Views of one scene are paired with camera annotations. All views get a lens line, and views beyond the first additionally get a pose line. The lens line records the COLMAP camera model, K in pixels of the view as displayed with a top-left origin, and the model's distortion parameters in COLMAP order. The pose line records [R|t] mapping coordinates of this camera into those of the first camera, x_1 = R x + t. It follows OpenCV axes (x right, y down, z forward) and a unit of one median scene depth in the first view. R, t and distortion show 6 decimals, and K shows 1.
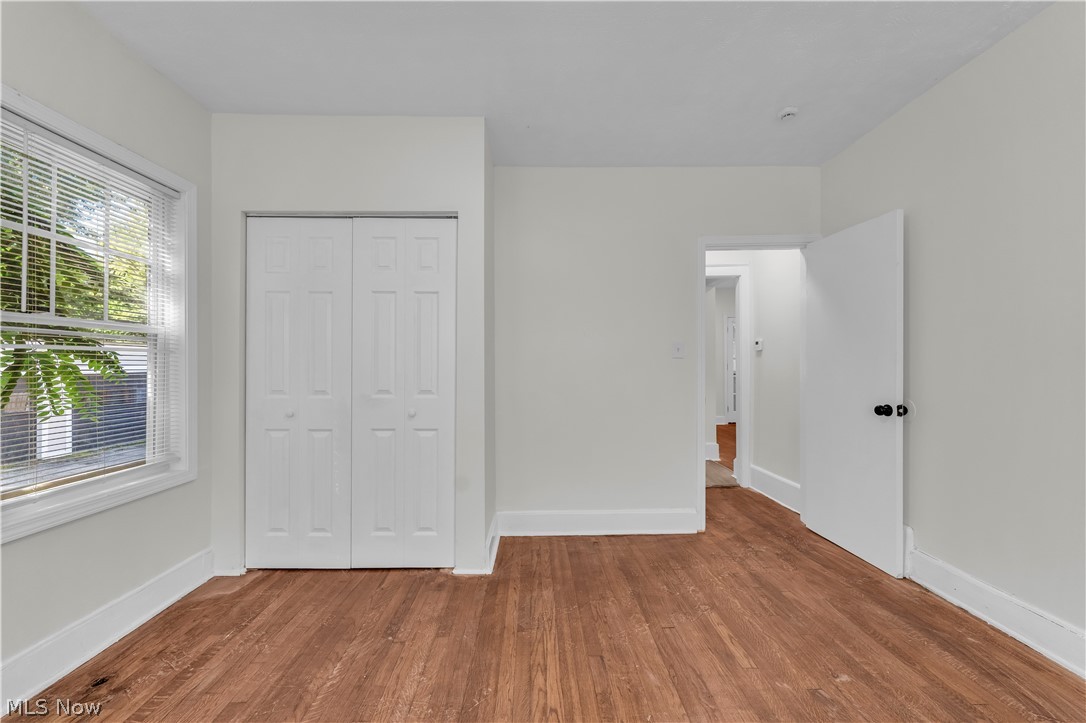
lens RADIAL K [[441.6, 0, 545.6], [0, 441.6, 363.2], [0, 0, 1]] dist [-0.000371, -0.000386]
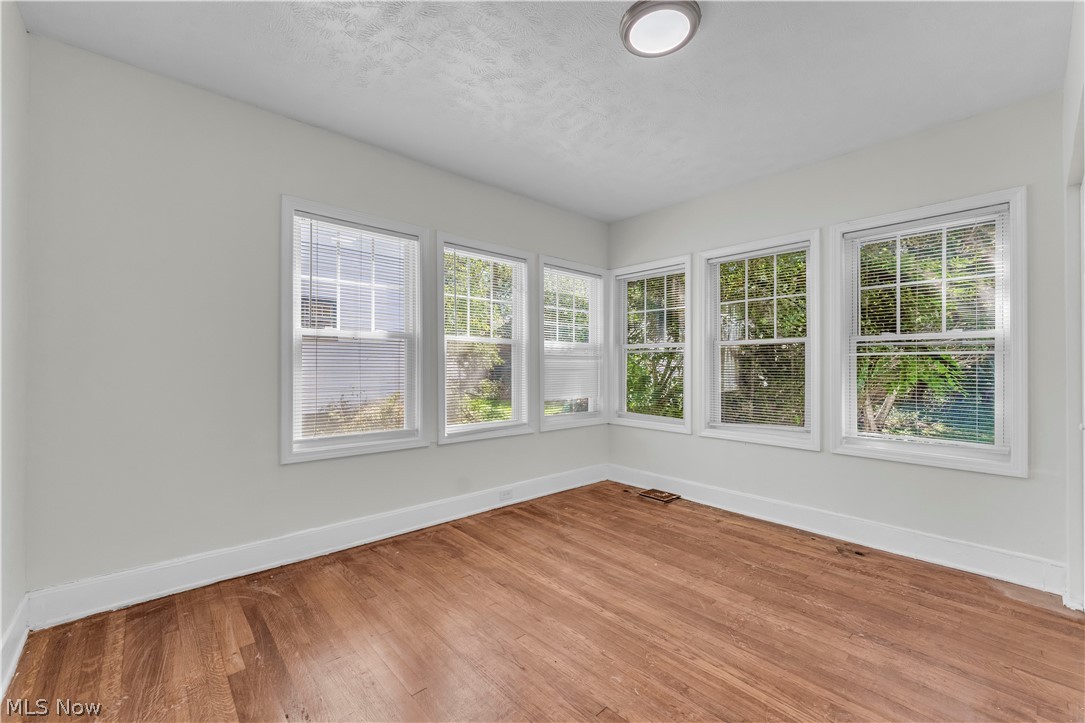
lens RADIAL K [[441.2, 0, 545.6], [0, 441.2, 363.9], [0, 0, 1]] dist [-0.000371, -0.000386]
pose [[-0.758826, -0.002661, -0.651288, 0.928552], [0.001607, 0.999981, -0.005958, 0.008649], [0.651291, -0.005568, -0.758808, 1.408248]]
